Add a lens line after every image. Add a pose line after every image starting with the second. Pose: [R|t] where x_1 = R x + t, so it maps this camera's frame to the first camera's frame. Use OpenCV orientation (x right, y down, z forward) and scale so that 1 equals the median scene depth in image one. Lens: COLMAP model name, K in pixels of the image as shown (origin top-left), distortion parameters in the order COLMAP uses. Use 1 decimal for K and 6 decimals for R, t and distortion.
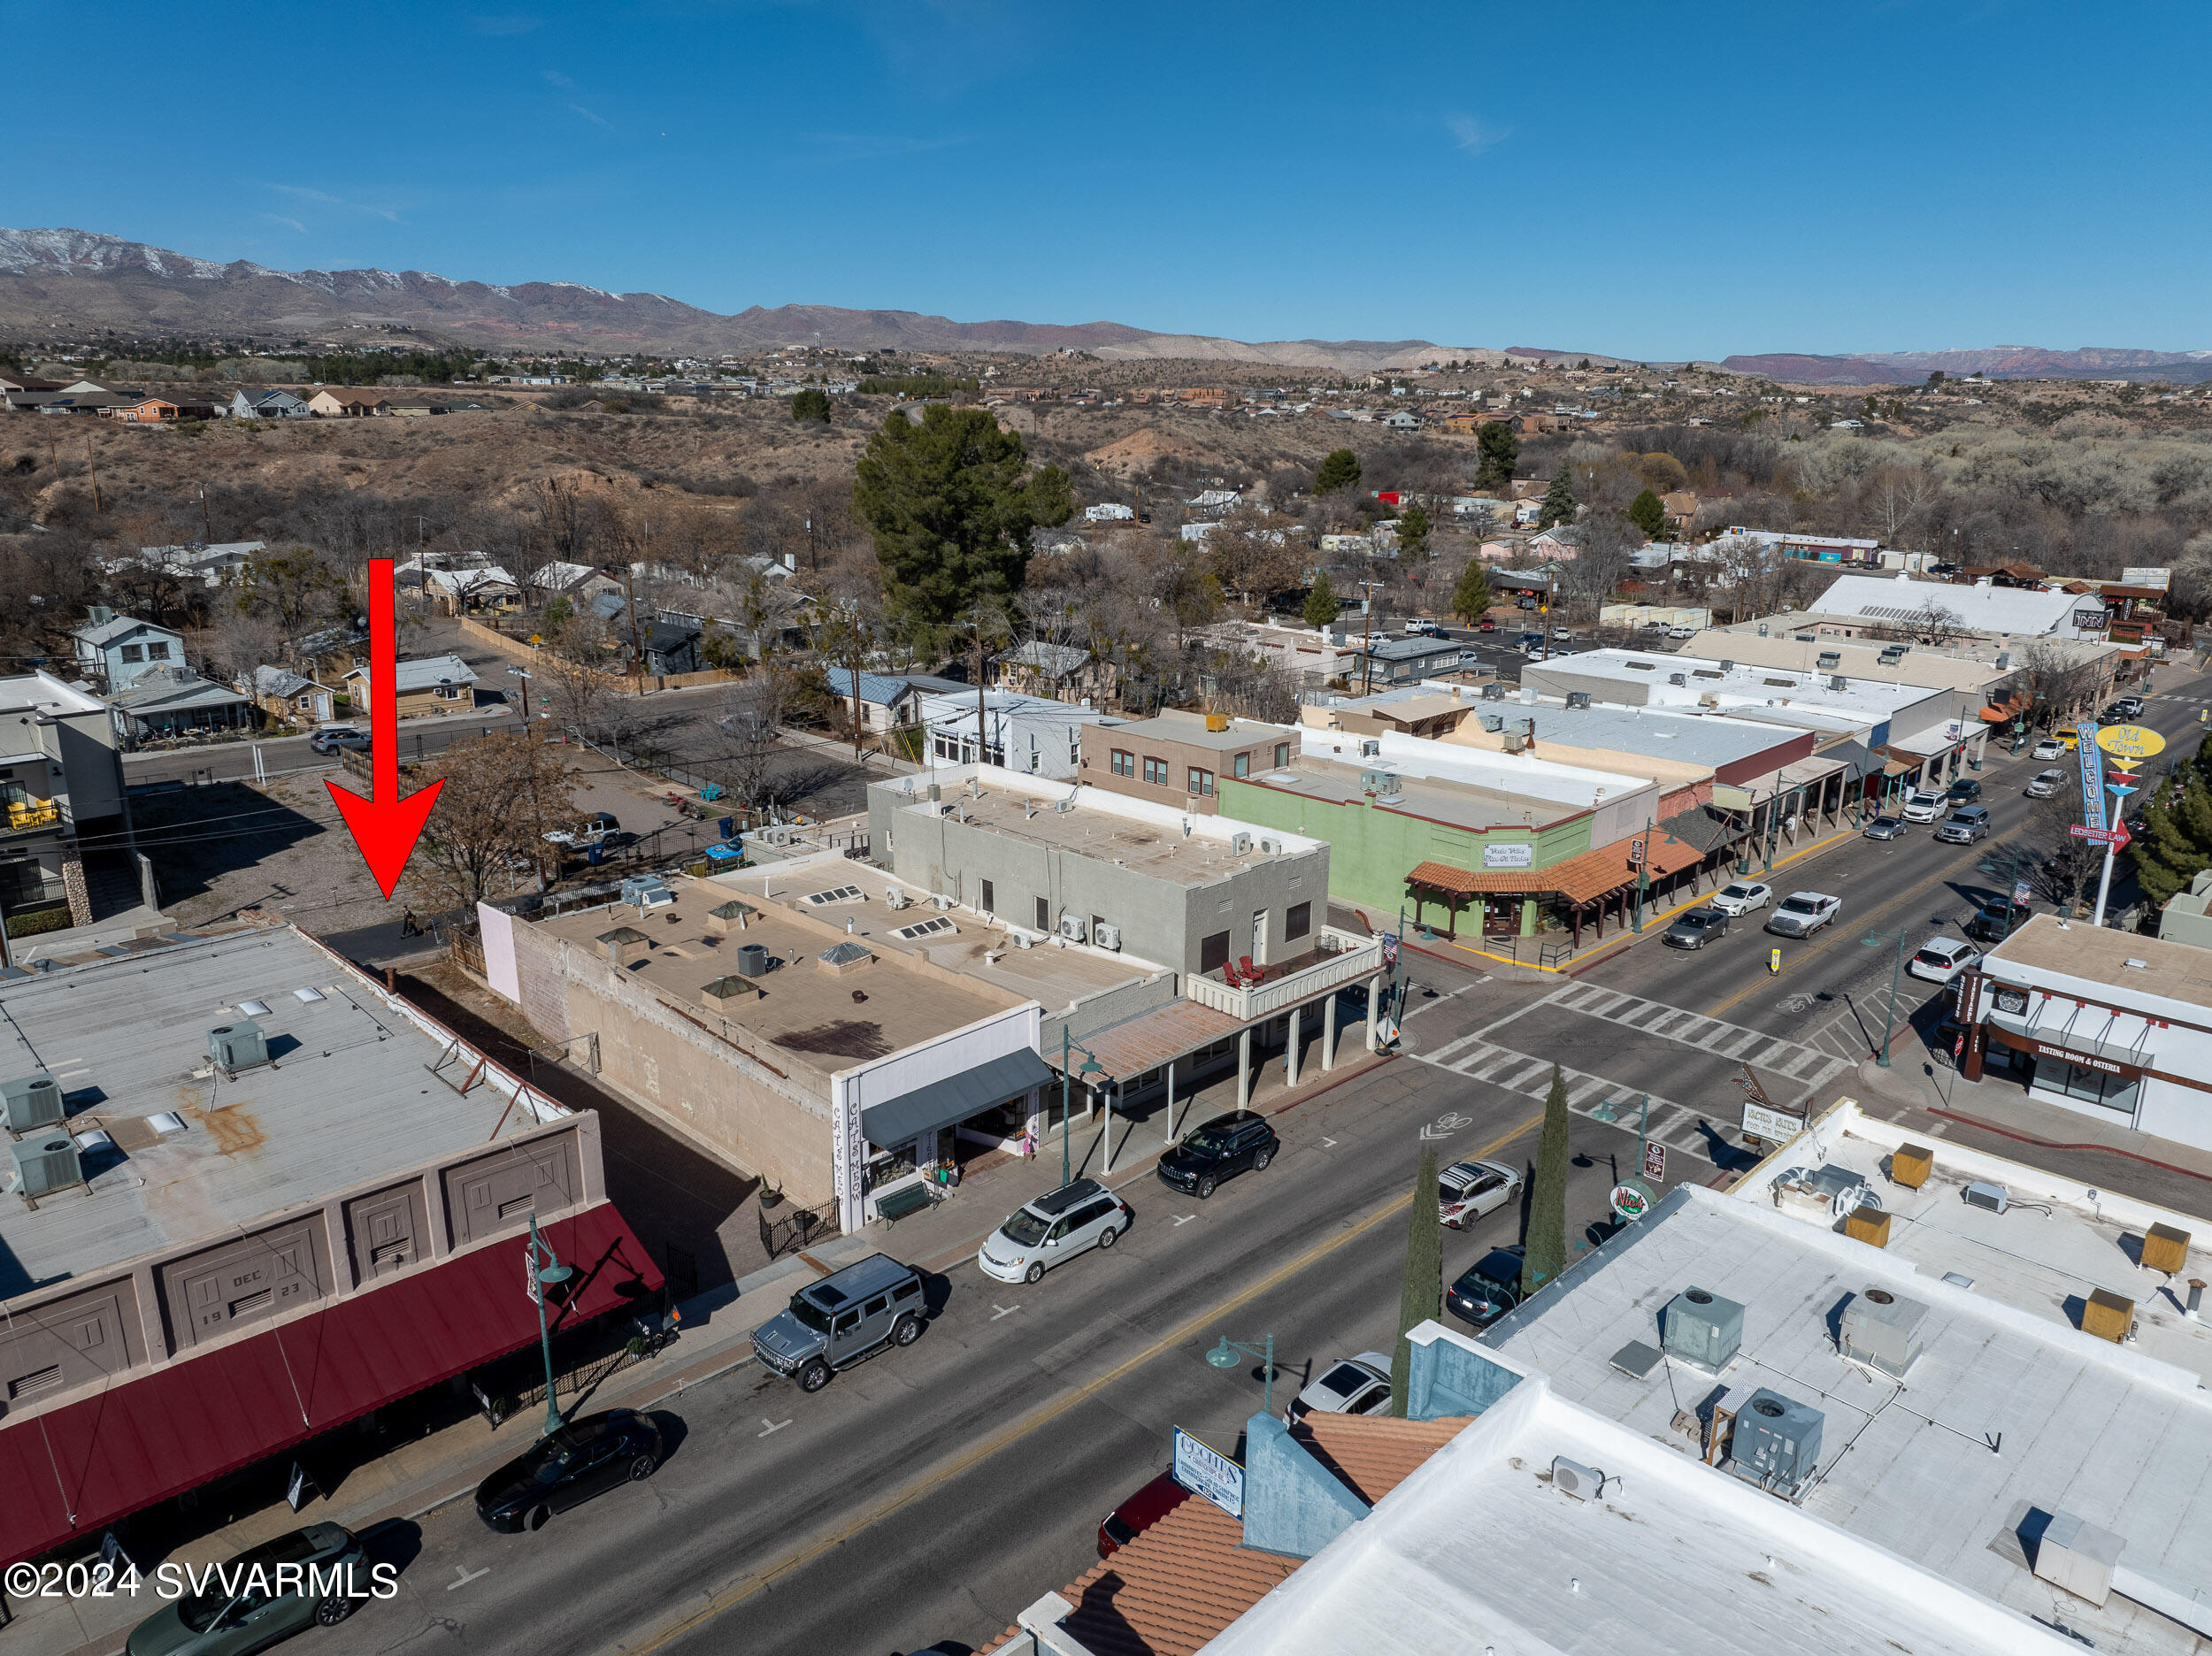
lens RADIAL K [[1554.9, 0, 1119.1], [0, 1554.9, 817.9], [0, 0, 1]] dist [-0.051306, 0.020951]
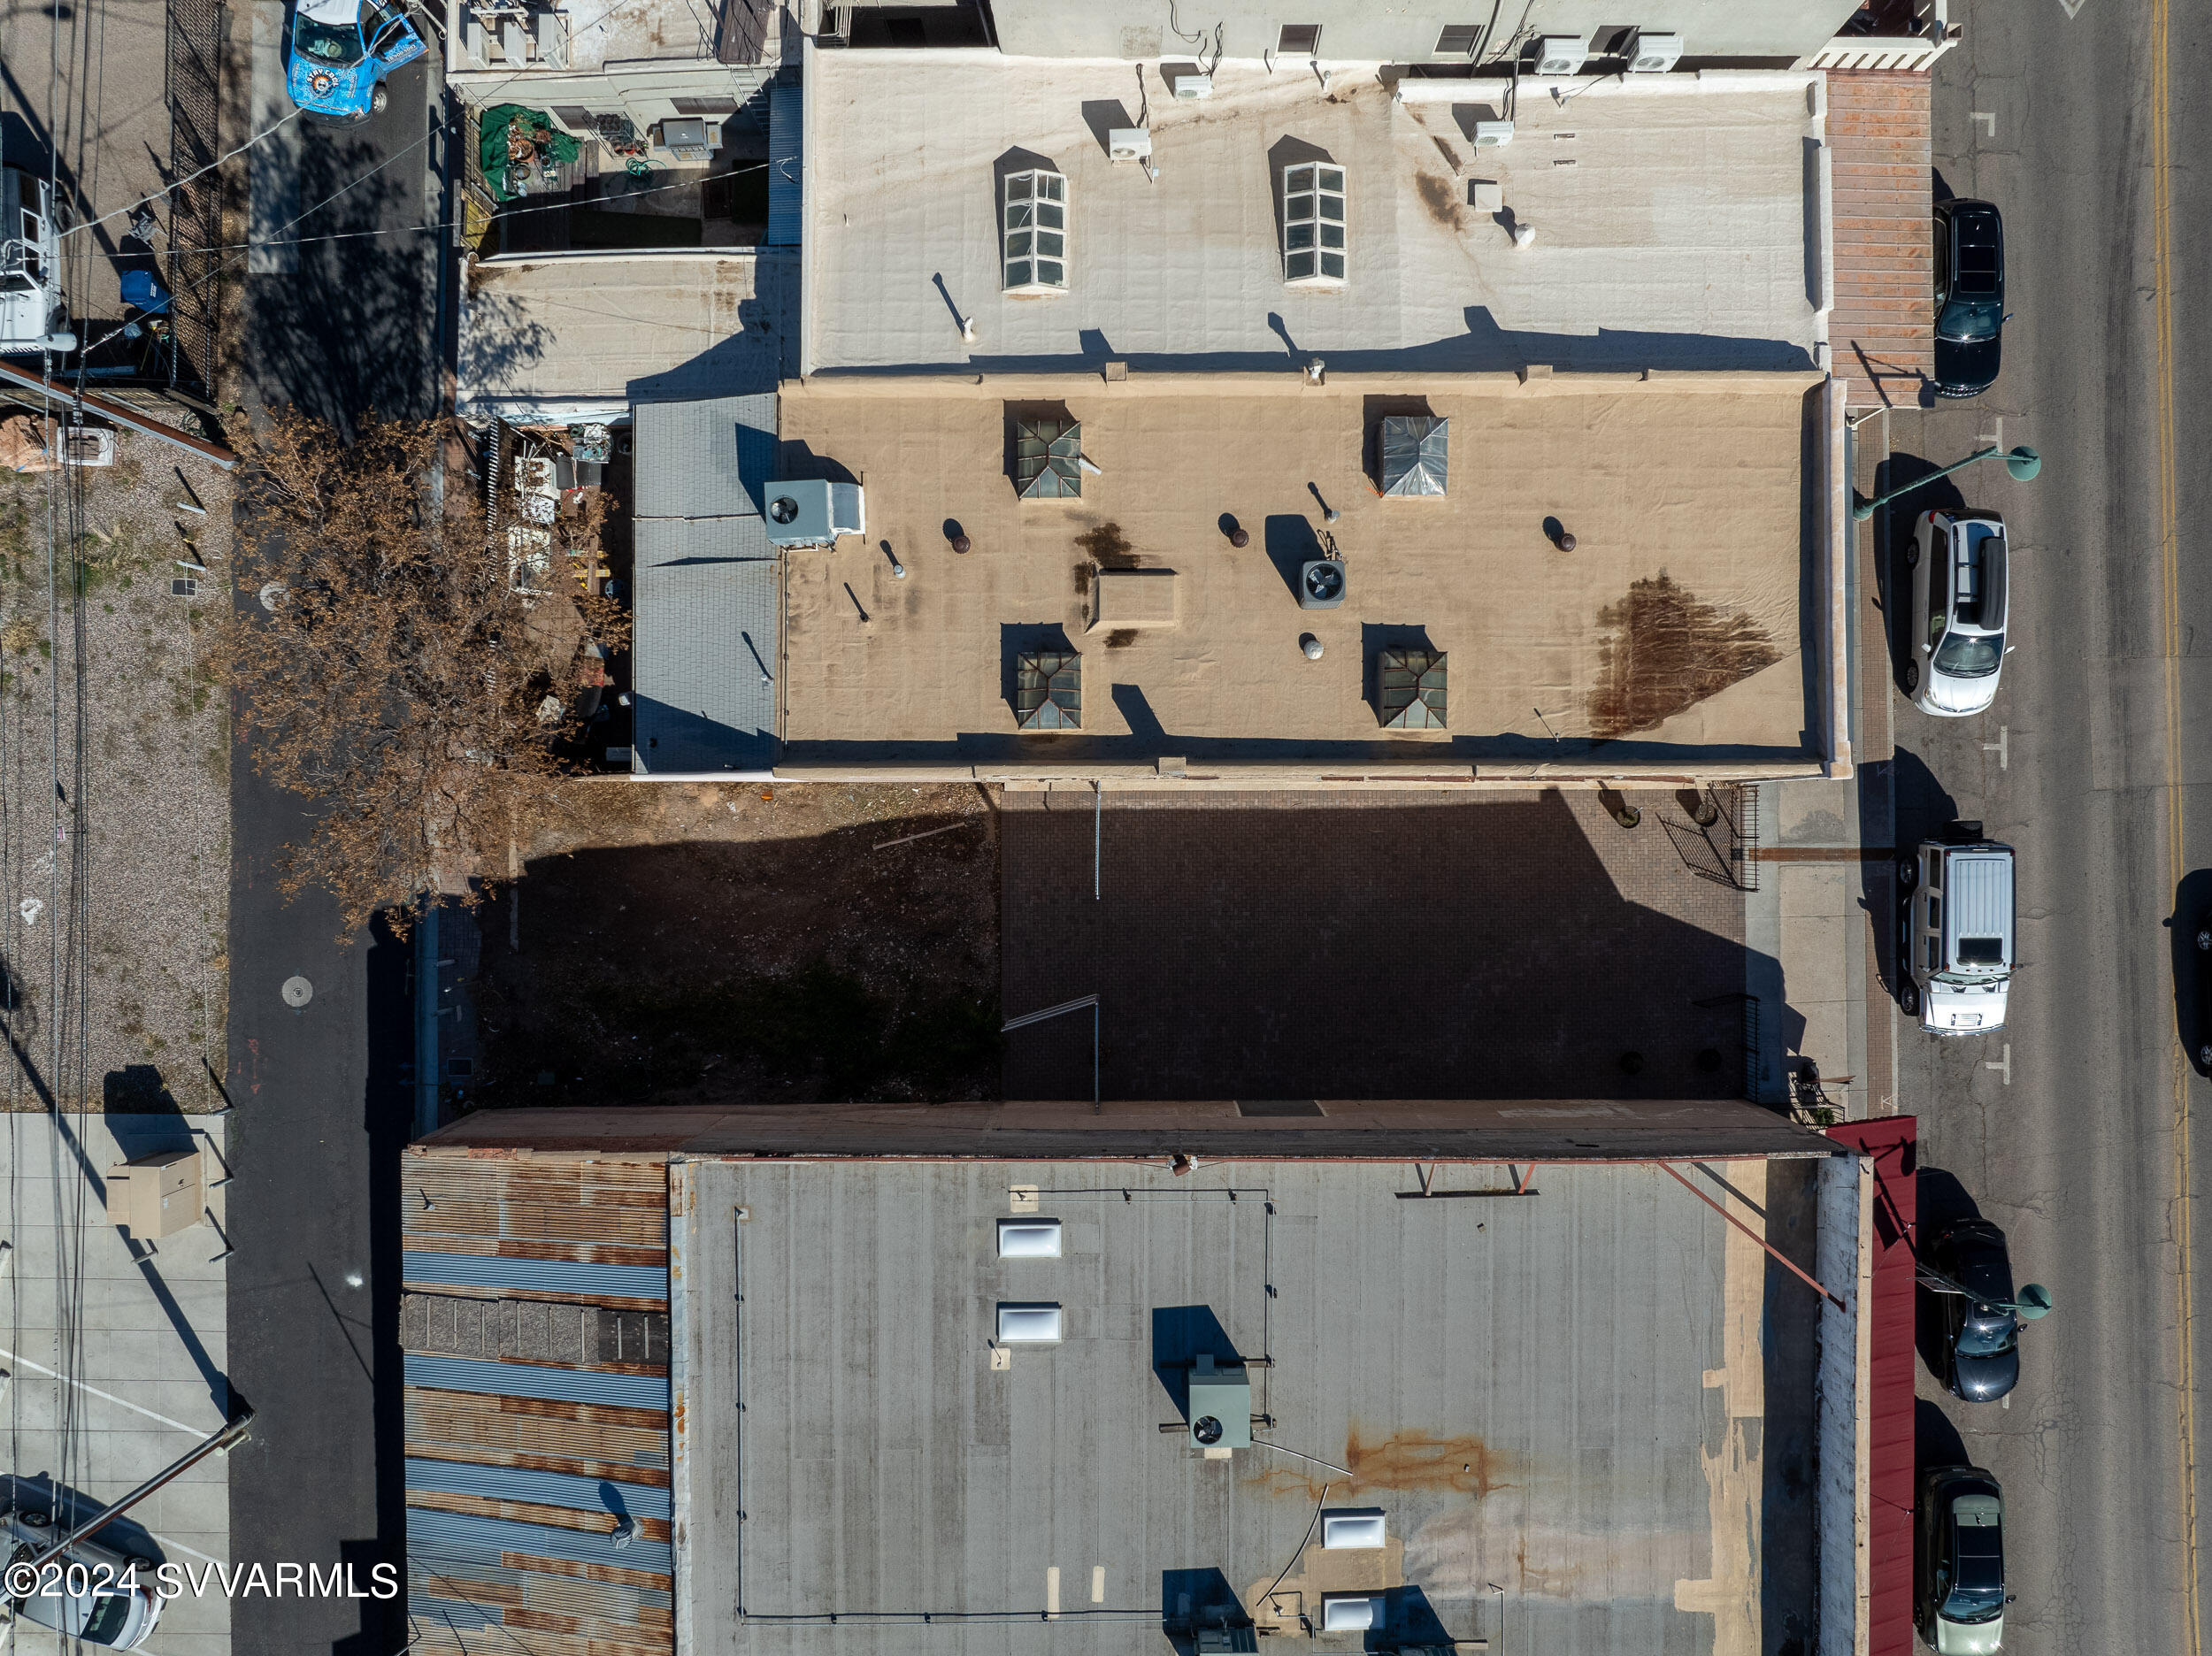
lens RADIAL K [[1554.9, 0, 1100.6], [0, 1554.9, 829.7], [0, 0, 1]] dist [-0.051306, 0.020951]
pose [[0.712670, -0.701167, -0.021583, -0.284561], [0.196678, 0.170182, 0.965586, -0.375781], [-0.673364, -0.692389, 0.259188, 0.699953]]
